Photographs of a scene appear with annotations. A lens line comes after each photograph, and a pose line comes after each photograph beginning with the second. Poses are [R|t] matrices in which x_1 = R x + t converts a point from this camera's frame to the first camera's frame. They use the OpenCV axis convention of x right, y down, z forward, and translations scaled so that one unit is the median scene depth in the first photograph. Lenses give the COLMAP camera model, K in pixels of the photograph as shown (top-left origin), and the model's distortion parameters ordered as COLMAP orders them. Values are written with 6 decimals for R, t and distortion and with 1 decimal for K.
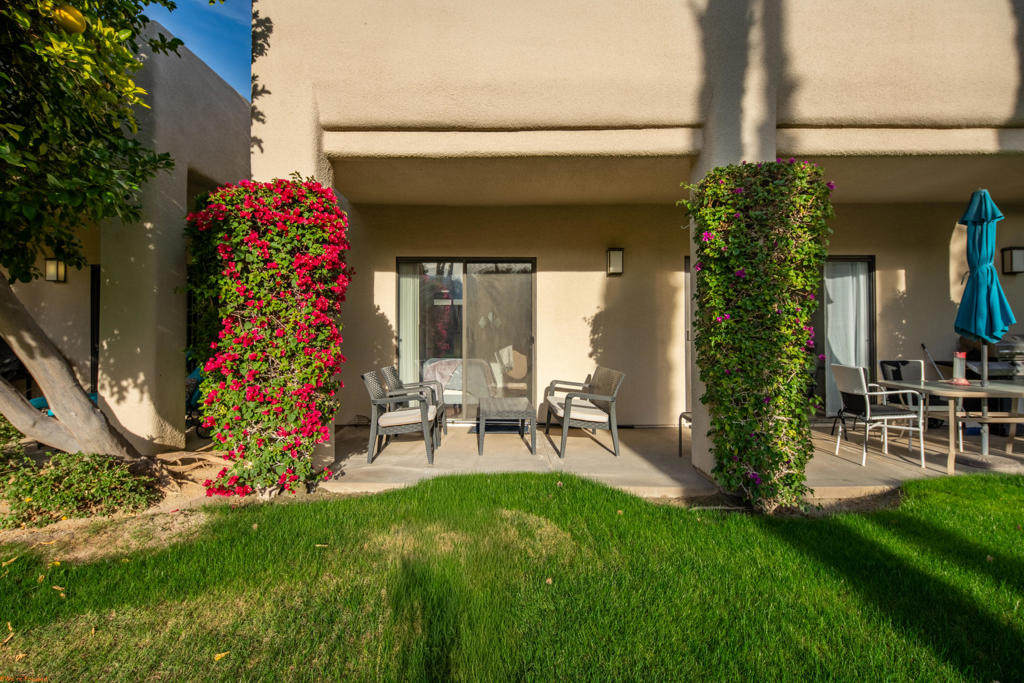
lens RADIAL K [[495.4, 0, 508.6], [0, 495.4, 340.8], [0, 0, 1]] dist [-0.003855, -0.001627]
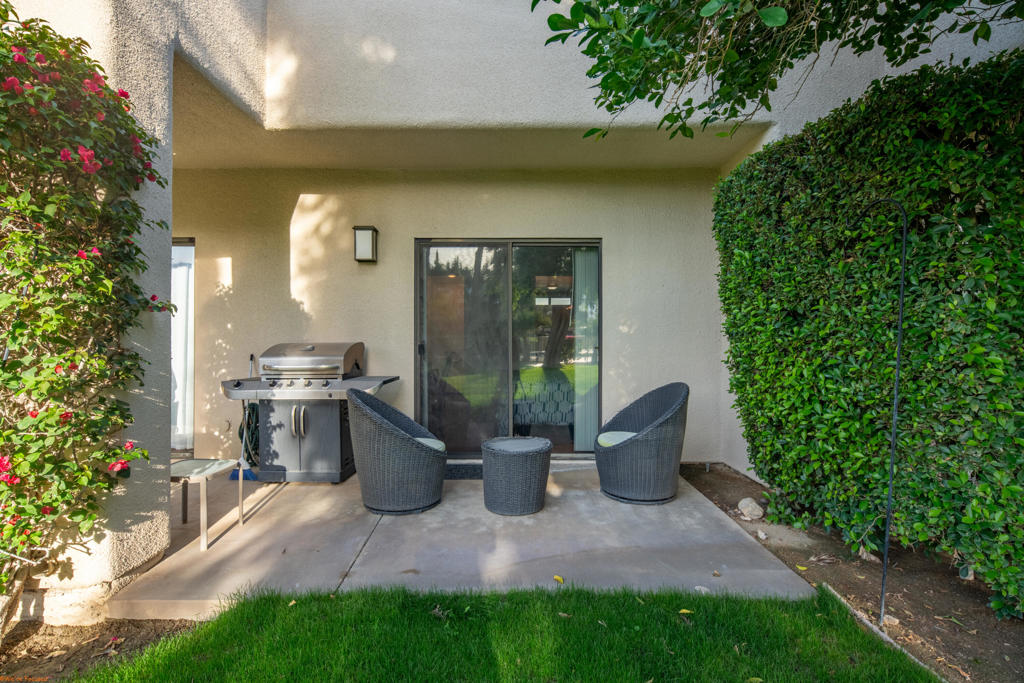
lens RADIAL K [[495.4, 0, 512.9], [0, 495.4, 340.2], [0, 0, 1]] dist [-0.003855, -0.001627]
pose [[0.999947, -0.000303, 0.010324, 1.918663], [0.000282, 0.999998, 0.002109, -0.028094], [-0.010324, -0.002106, 0.999944, 0.350306]]
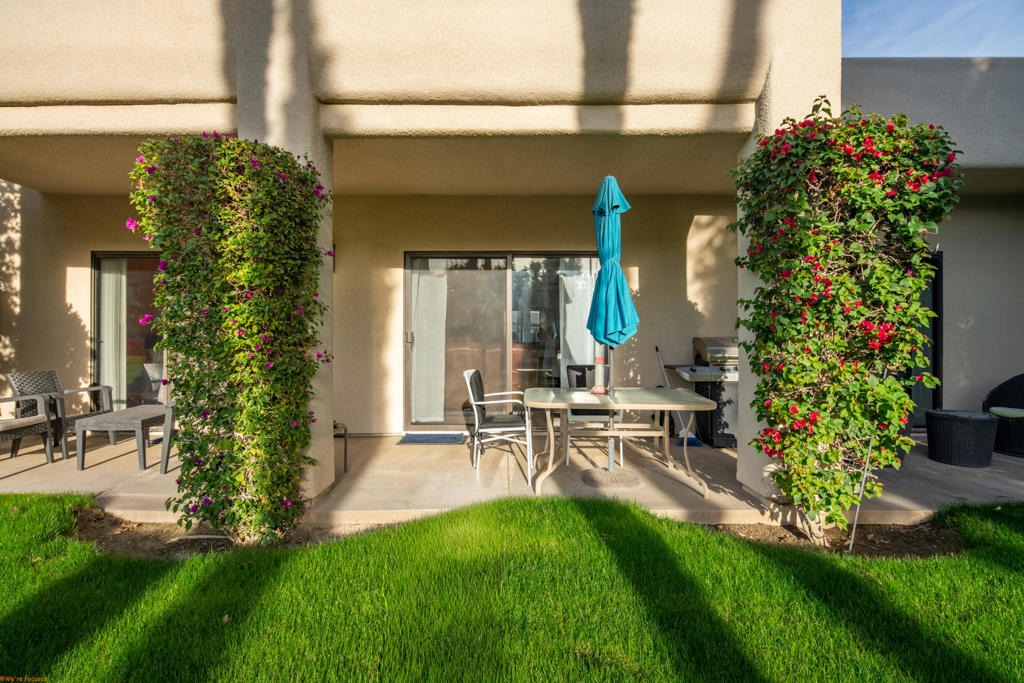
lens RADIAL K [[495.4, 0, 517.5], [0, 495.4, 348.1], [0, 0, 1]] dist [-0.003855, -0.001627]
pose [[0.999861, 0.001175, 0.016659, 0.886870], [-0.001534, 0.999766, 0.021556, -0.016415], [-0.016629, -0.021579, 0.999629, 0.108063]]
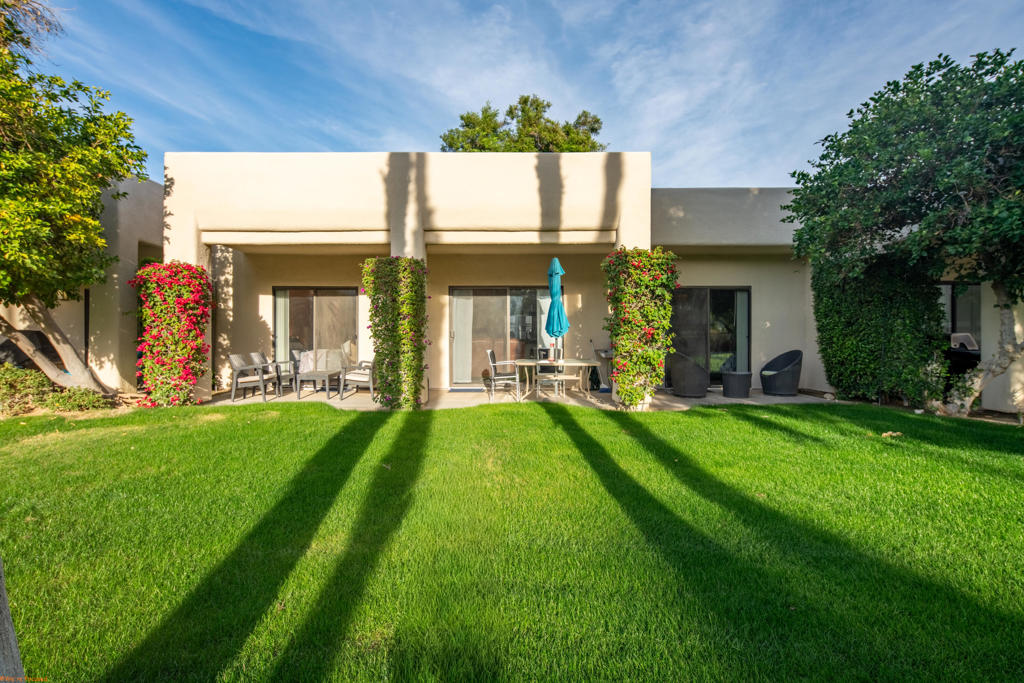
lens RADIAL K [[495.4, 0, 510.1], [0, 495.4, 339.8], [0, 0, 1]] dist [-0.003855, -0.001627]
pose [[0.999972, 0.001525, 0.007280, 0.875879], [-0.001547, 0.999994, 0.002998, 0.003641], [-0.007275, -0.003009, 0.999969, -1.027333]]
